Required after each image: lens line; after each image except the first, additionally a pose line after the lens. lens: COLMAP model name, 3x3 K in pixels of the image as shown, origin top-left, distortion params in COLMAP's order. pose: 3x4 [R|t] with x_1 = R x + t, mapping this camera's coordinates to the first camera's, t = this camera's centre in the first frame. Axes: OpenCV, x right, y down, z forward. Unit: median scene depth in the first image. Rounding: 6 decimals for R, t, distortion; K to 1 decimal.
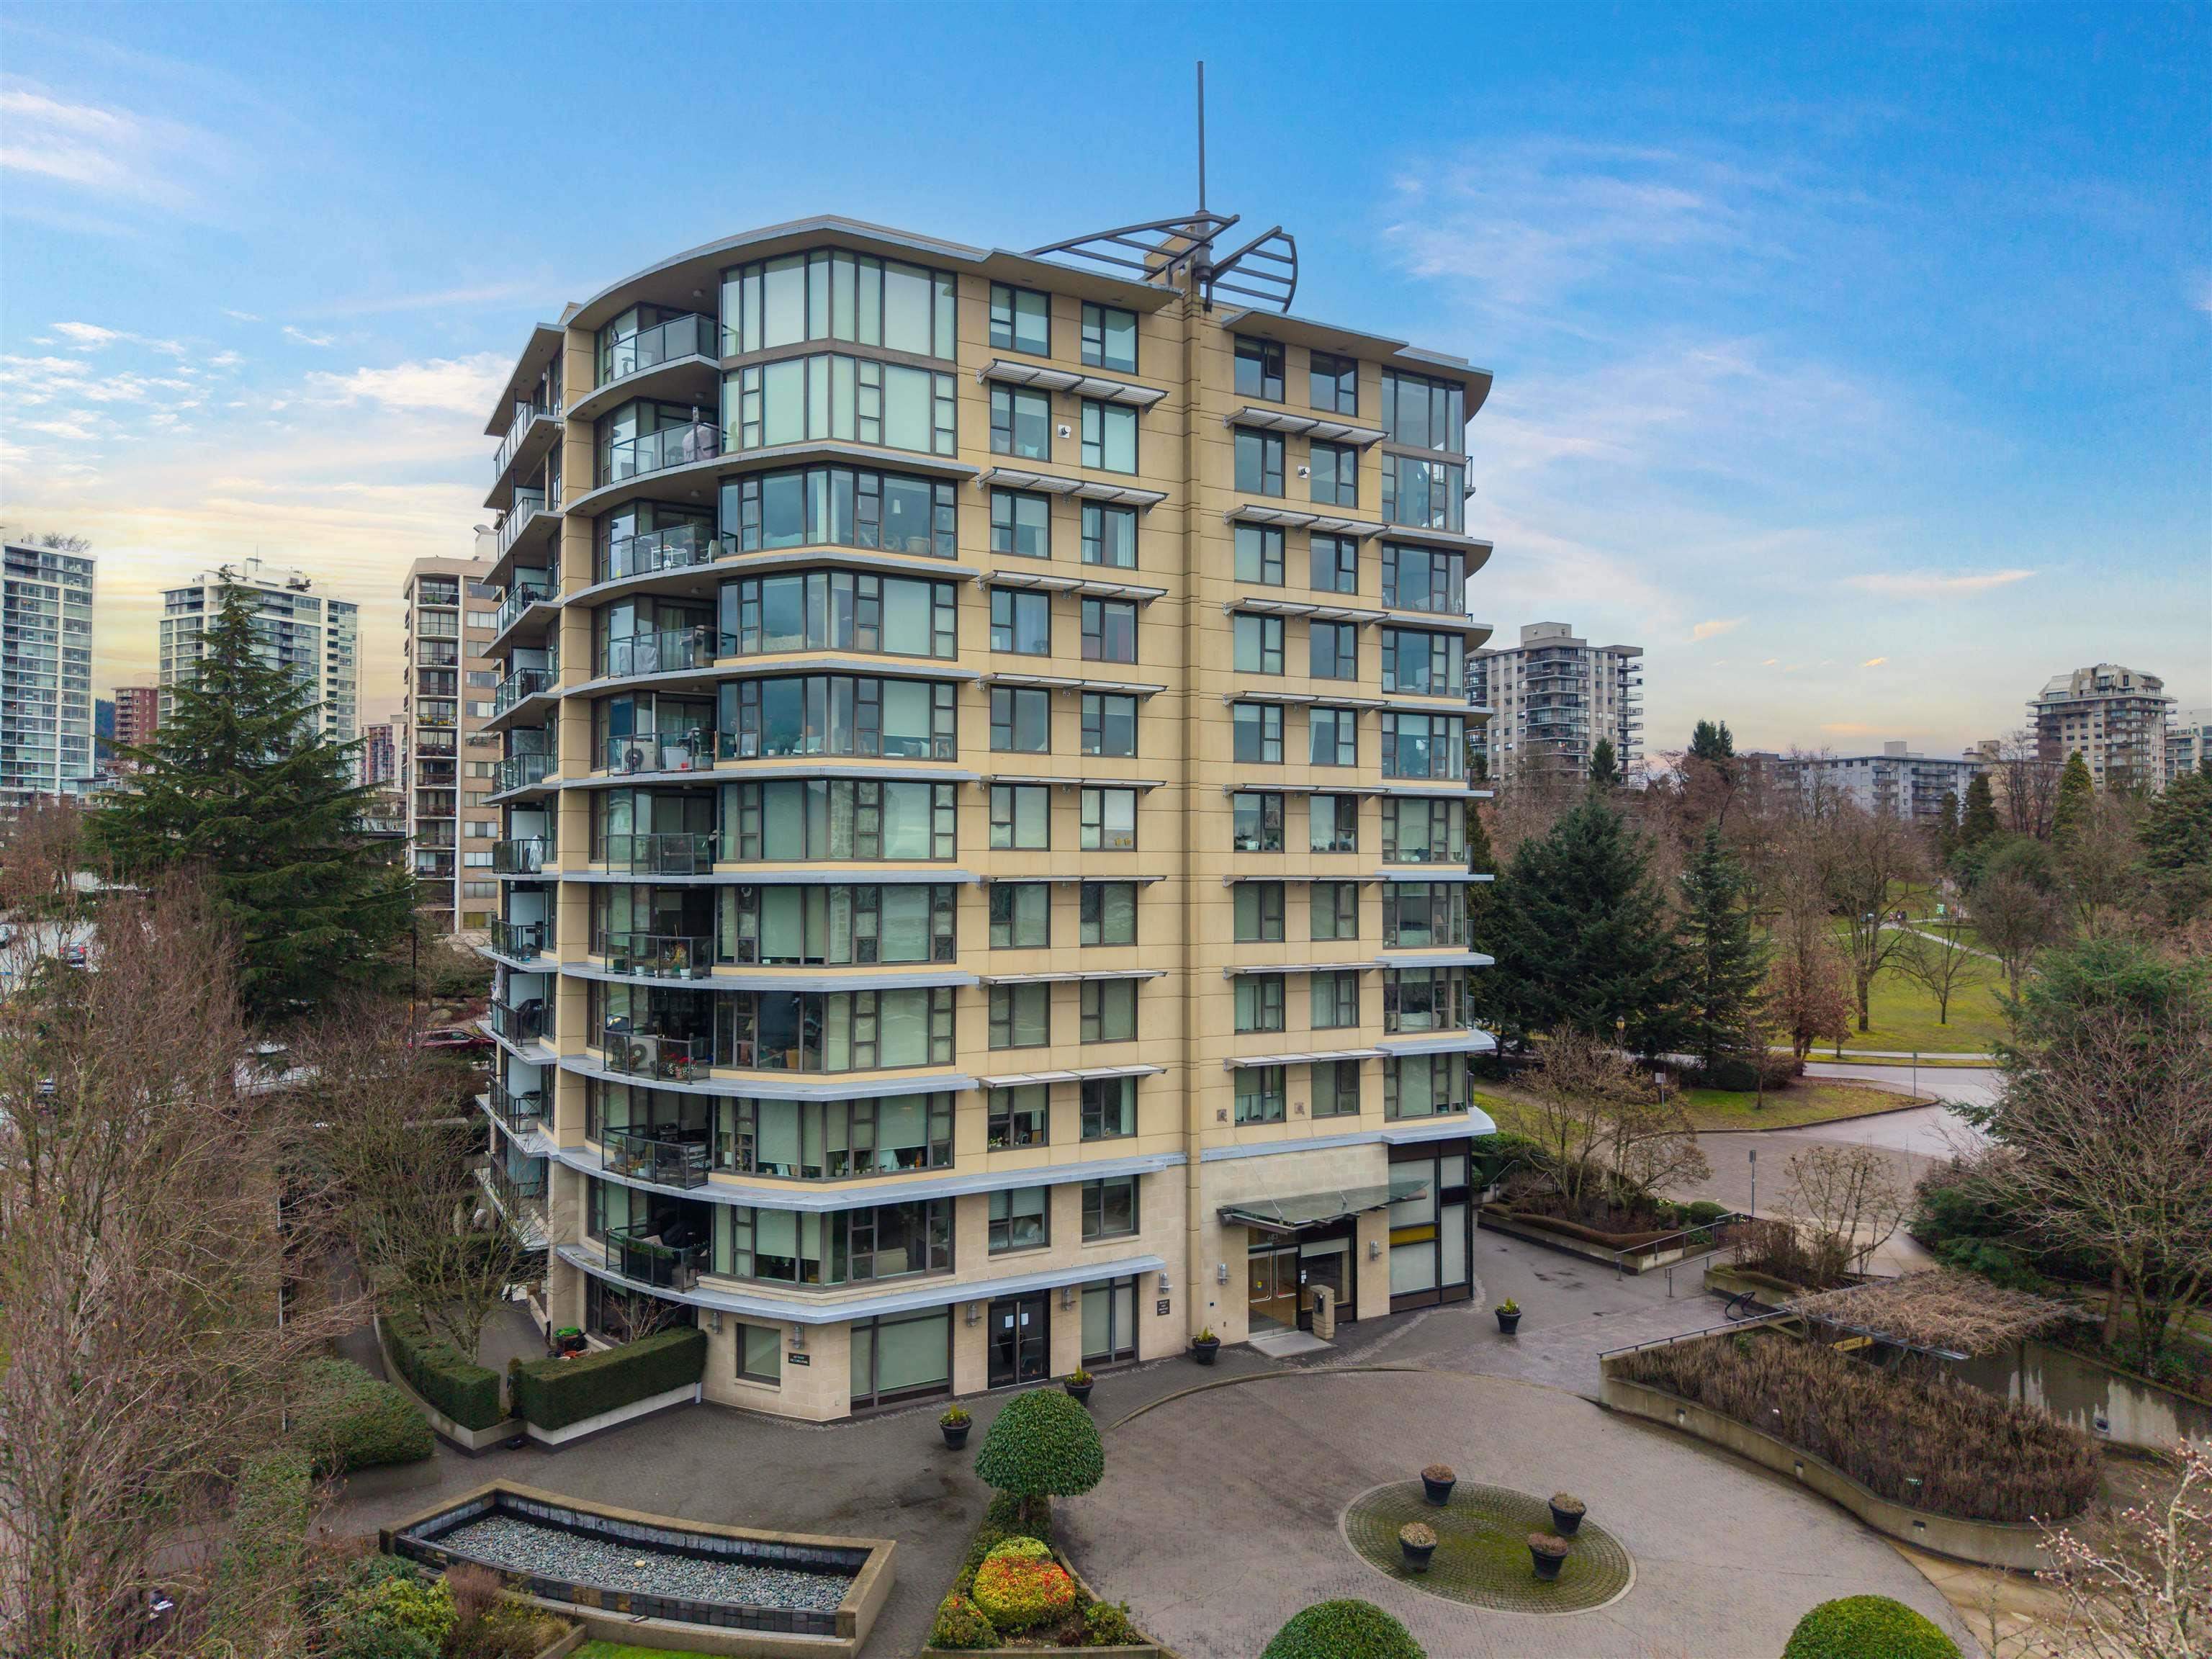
lens RADIAL K [[1506.1, 0, 1107.3], [0, 1506.1, 826.2], [0, 0, 1]] dist [-0.014933, -0.000988]
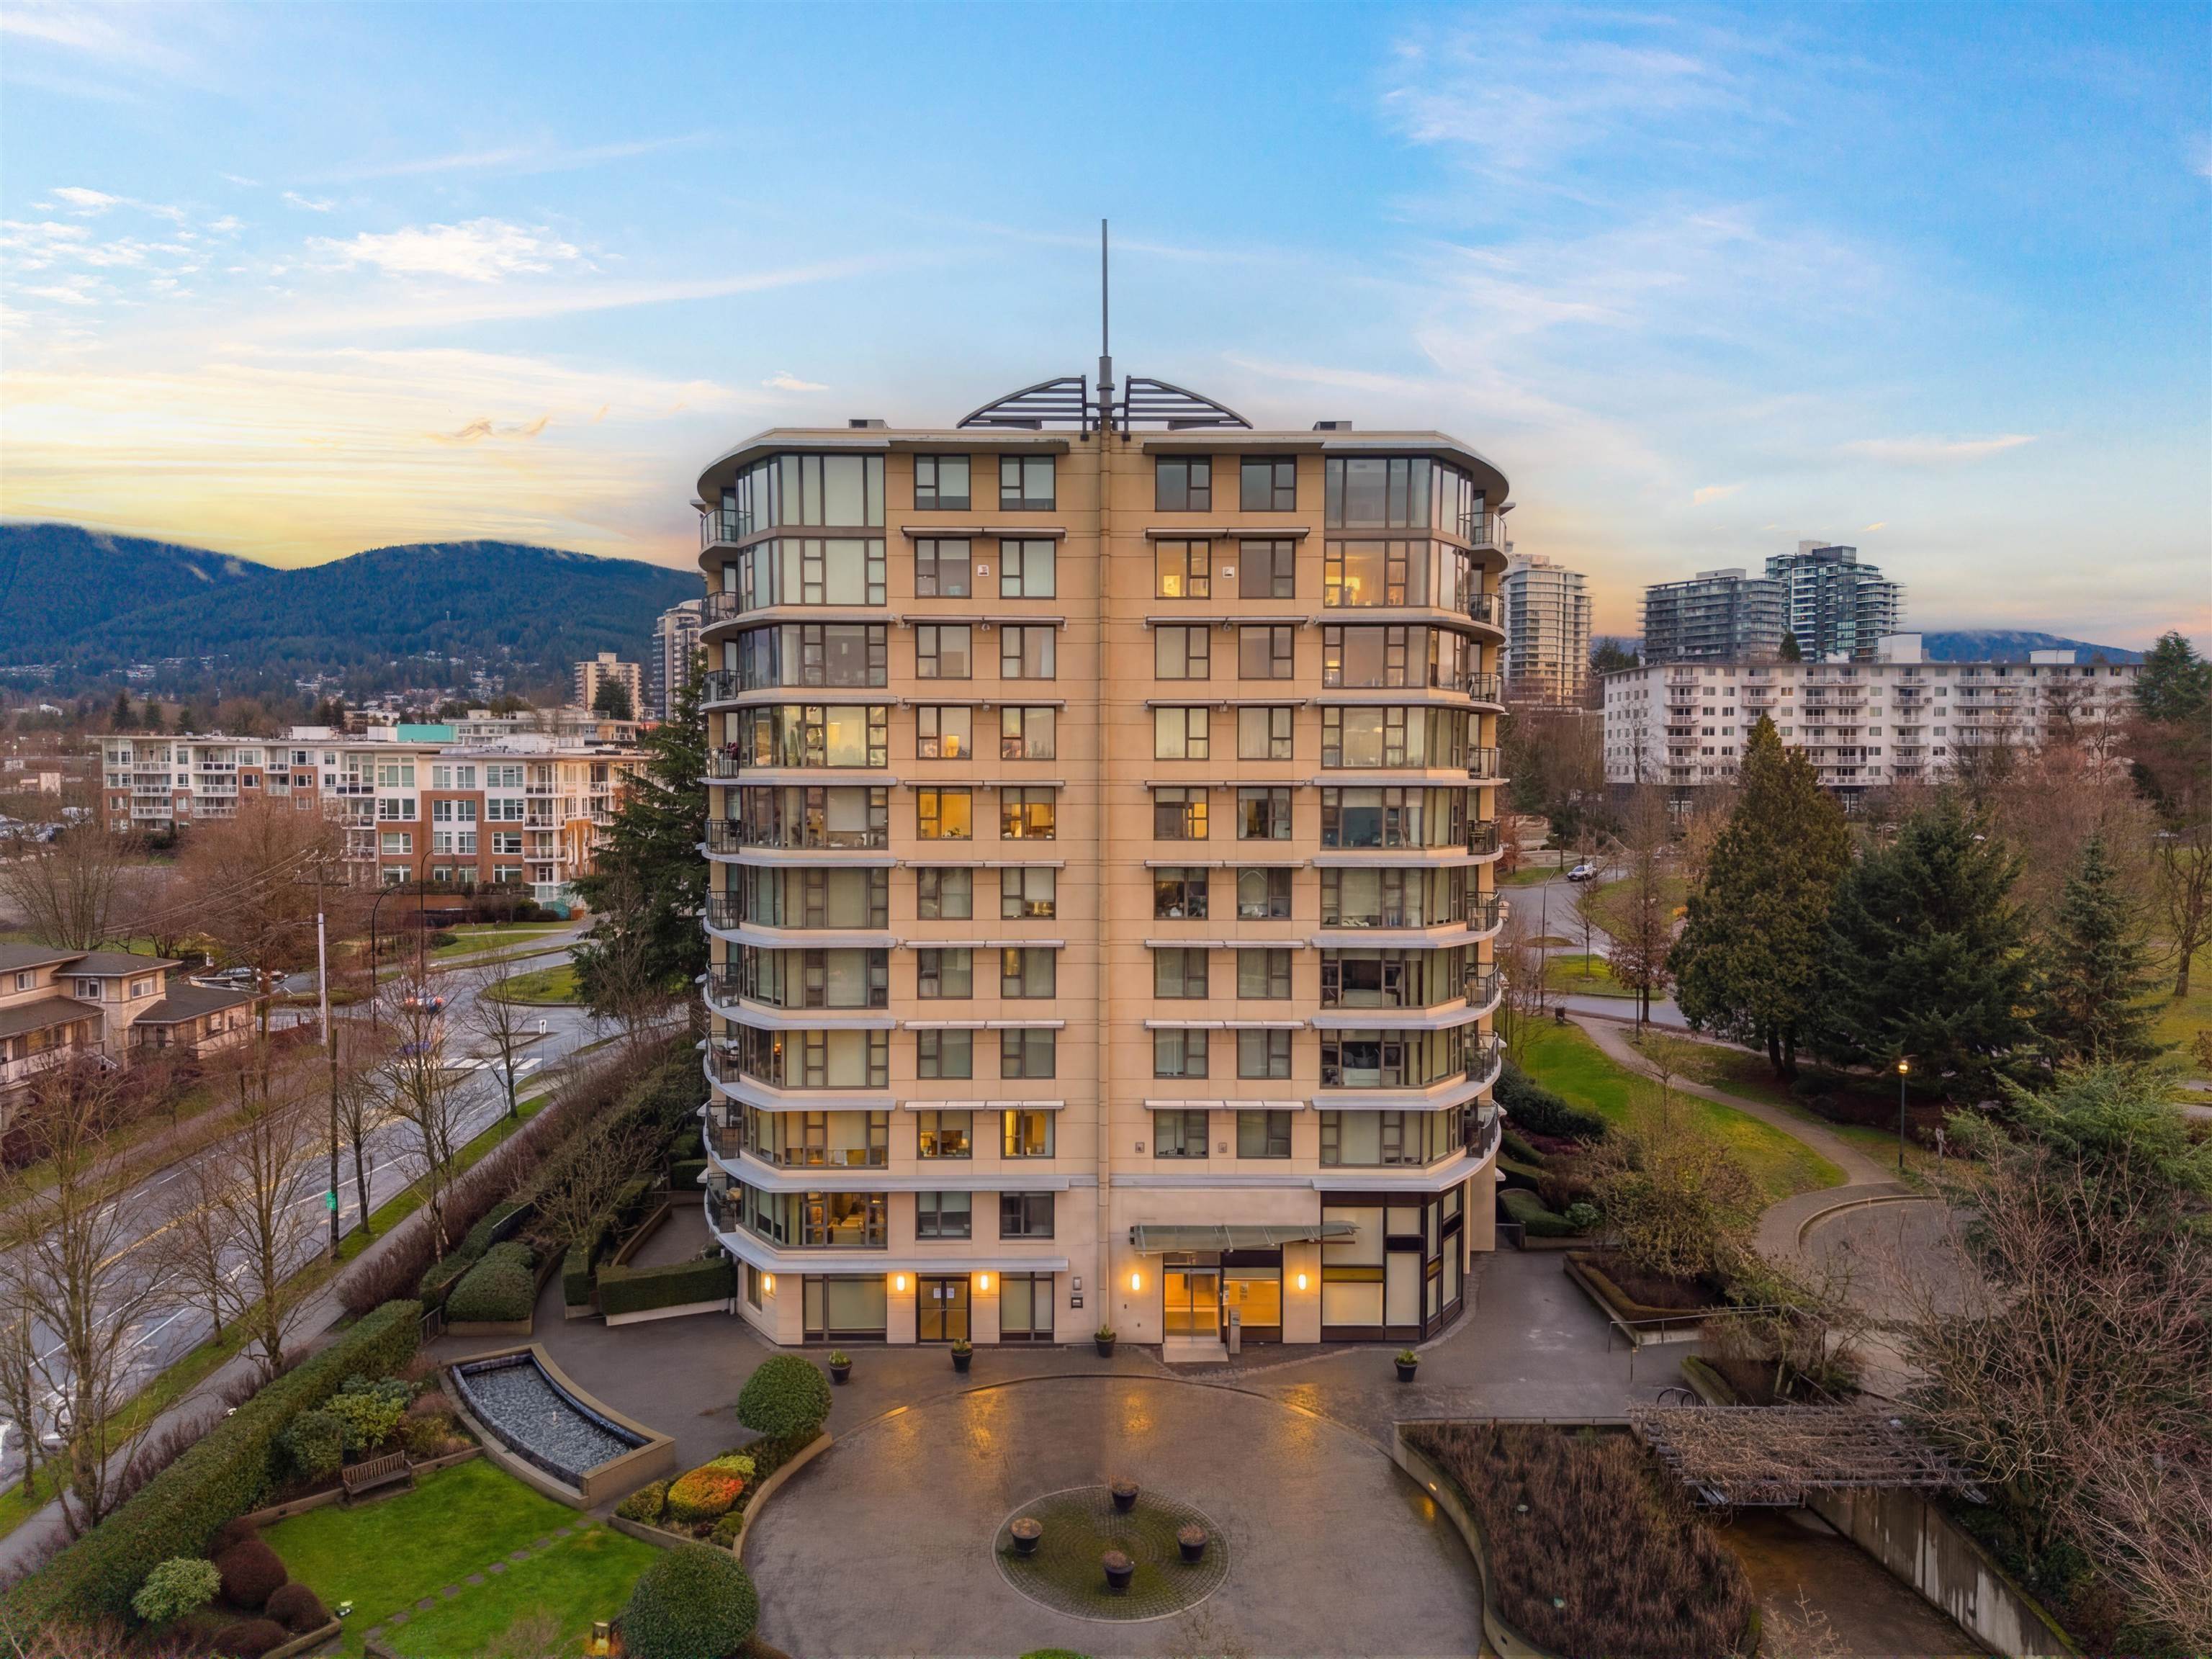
lens RADIAL K [[1506.1, 0, 1105.0], [0, 1506.1, 830.7], [0, 0, 1]] dist [-0.014933, -0.000988]
pose [[0.871080, 0.023594, -0.490574, 0.639584], [0.015078, 0.997090, 0.074727, -0.144157], [0.490910, -0.072490, 0.868189, 0.000716]]
